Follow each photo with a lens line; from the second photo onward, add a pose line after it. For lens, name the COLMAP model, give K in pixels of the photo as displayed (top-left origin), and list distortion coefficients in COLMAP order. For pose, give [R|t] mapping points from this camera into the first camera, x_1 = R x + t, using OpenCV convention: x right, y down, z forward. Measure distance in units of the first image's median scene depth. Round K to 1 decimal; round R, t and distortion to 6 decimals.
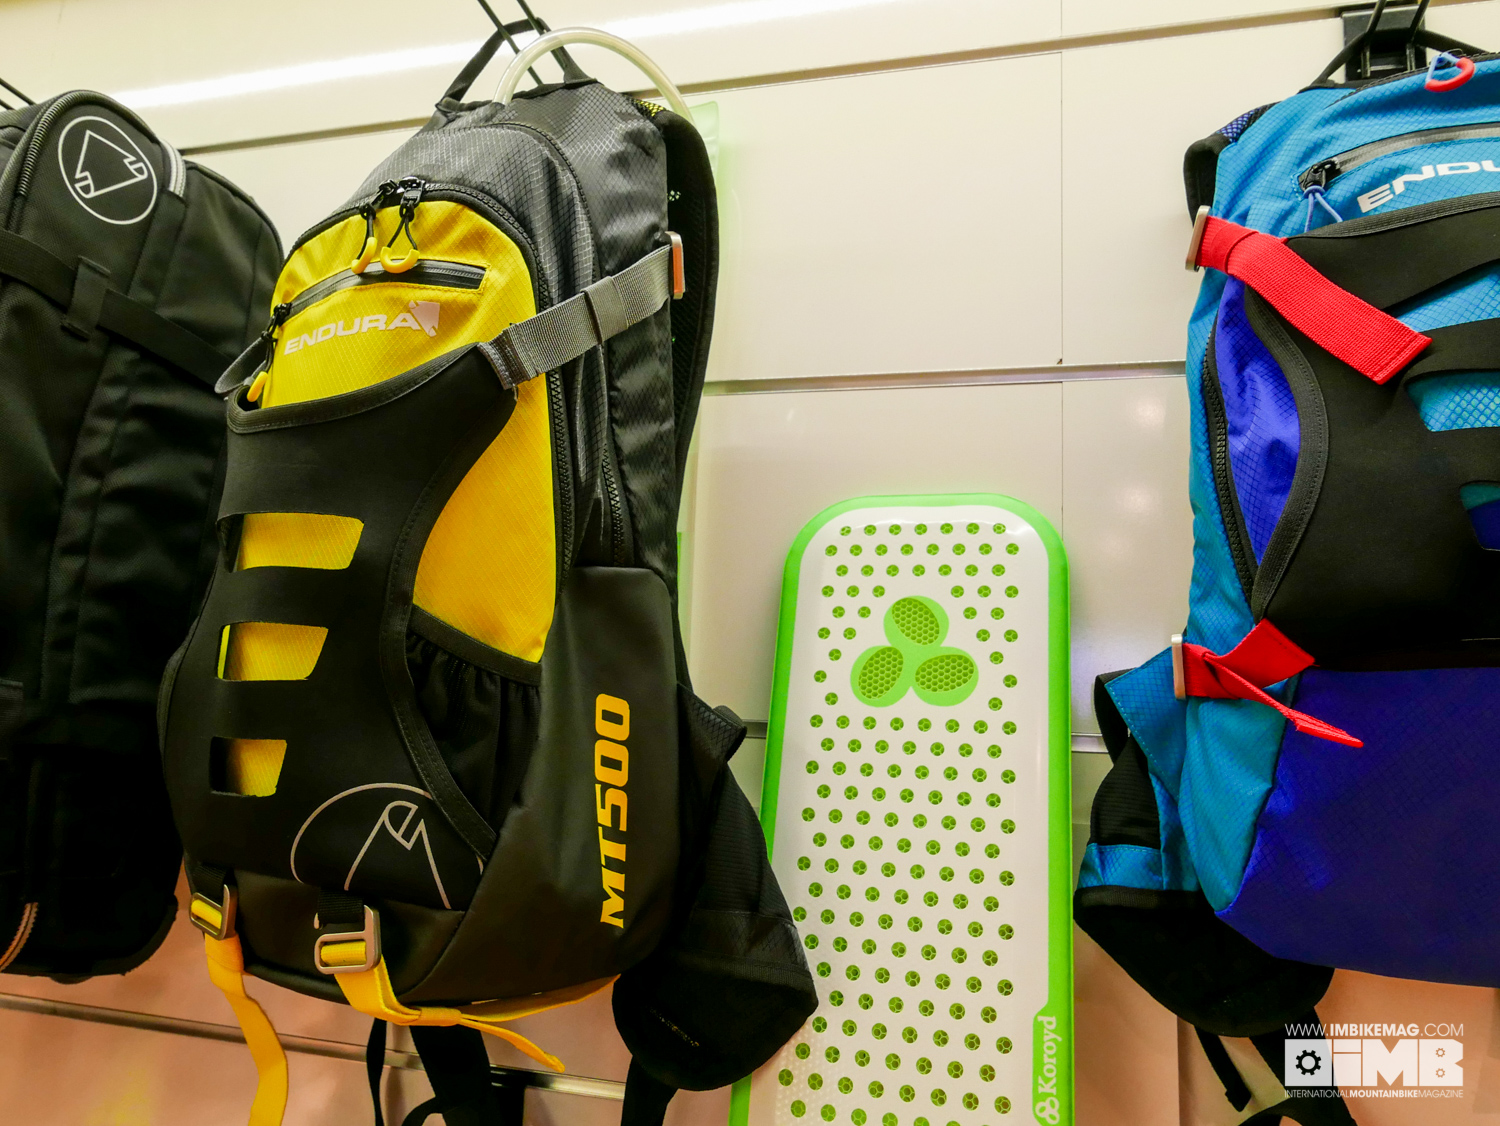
lens RADIAL K [[1081.2, 0, 754.7], [0, 1081.2, 565.4], [0, 0, 1]] dist [-0.004888, -0.003133]
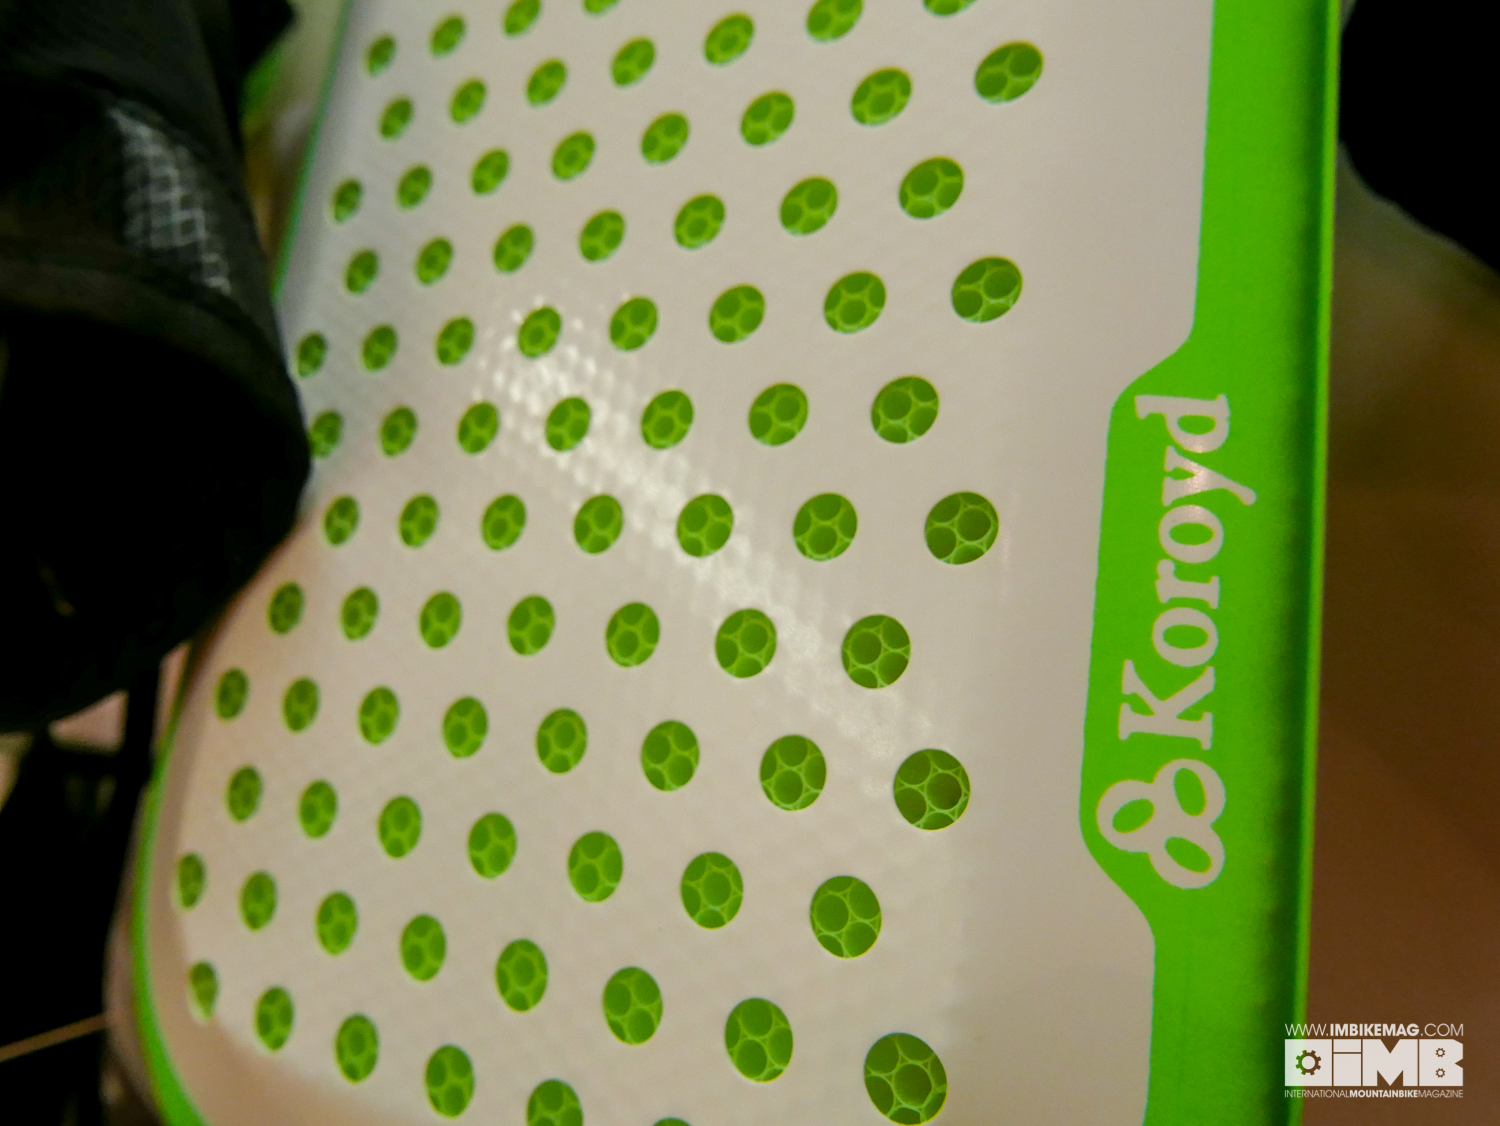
lens RADIAL K [[1081.2, 0, 749.2], [0, 1081.2, 558.1], [0, 0, 1]] dist [-0.004888, -0.003133]
pose [[0.983861, -0.013210, -0.178449, 0.227685], [0.052101, 0.975210, 0.215062, 0.402564], [0.171184, -0.220889, 0.960158, 0.790175]]
